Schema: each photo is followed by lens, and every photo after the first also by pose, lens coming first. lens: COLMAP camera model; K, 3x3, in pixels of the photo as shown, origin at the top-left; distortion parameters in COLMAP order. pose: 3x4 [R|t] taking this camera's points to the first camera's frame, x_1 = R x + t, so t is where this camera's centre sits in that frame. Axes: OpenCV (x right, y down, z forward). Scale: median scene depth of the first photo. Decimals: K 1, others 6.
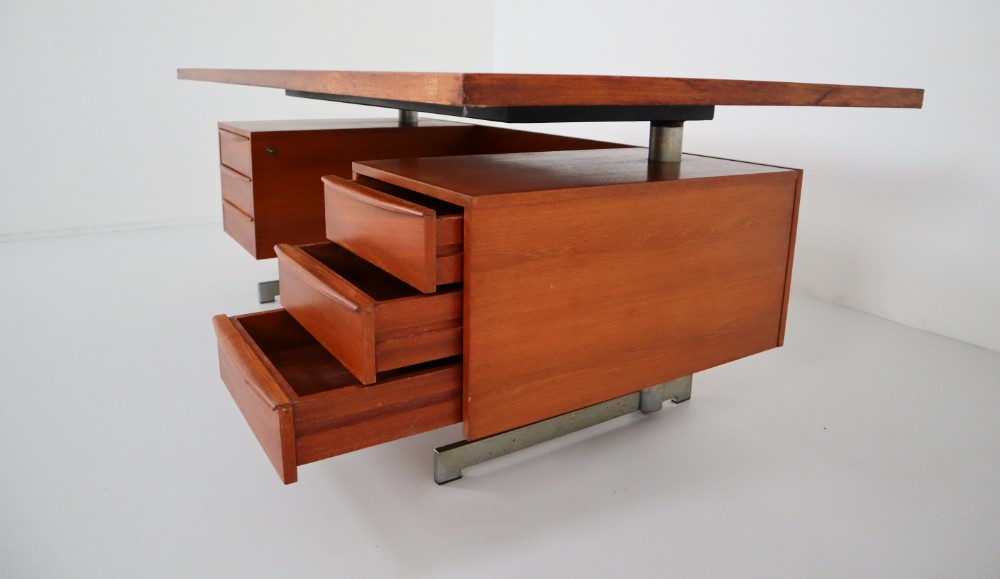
lens RADIAL K [[683.0, 0, 471.5], [0, 683.0, 219.5], [0, 0, 1]] dist [-0.001387, 0.001130]
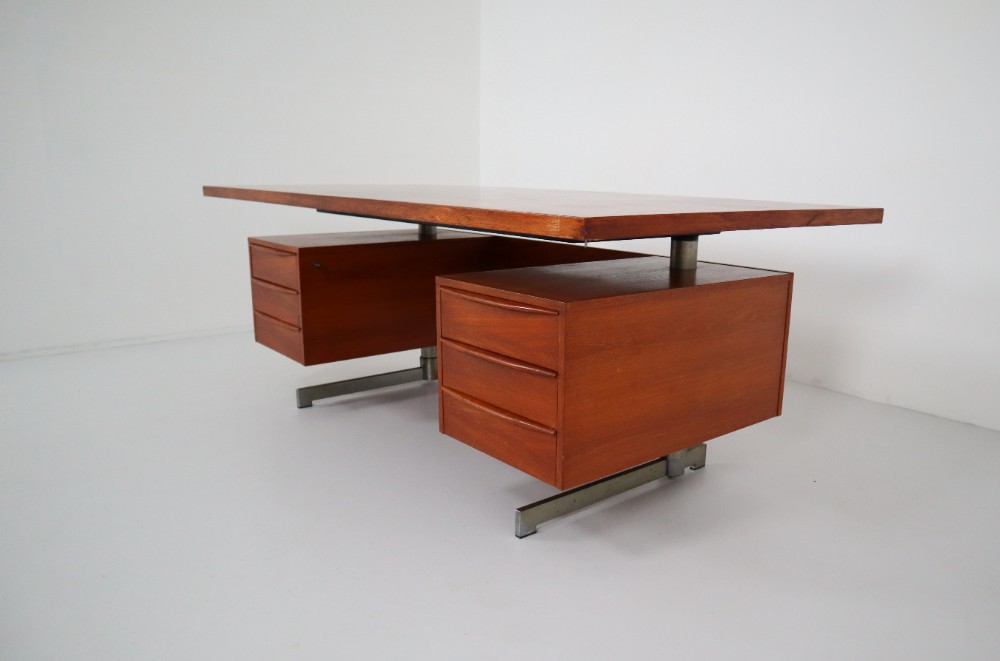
lens RADIAL K [[743.0, 0, 500.0], [0, 743.0, 330.5], [0, 0, 1]] dist [0.030575, -0.000456]
pose [[0.992856, -0.033276, 0.114583, -0.204263], [0.032359, 0.999428, 0.009860, 0.001376], [-0.114845, -0.006081, 0.993365, -0.292494]]
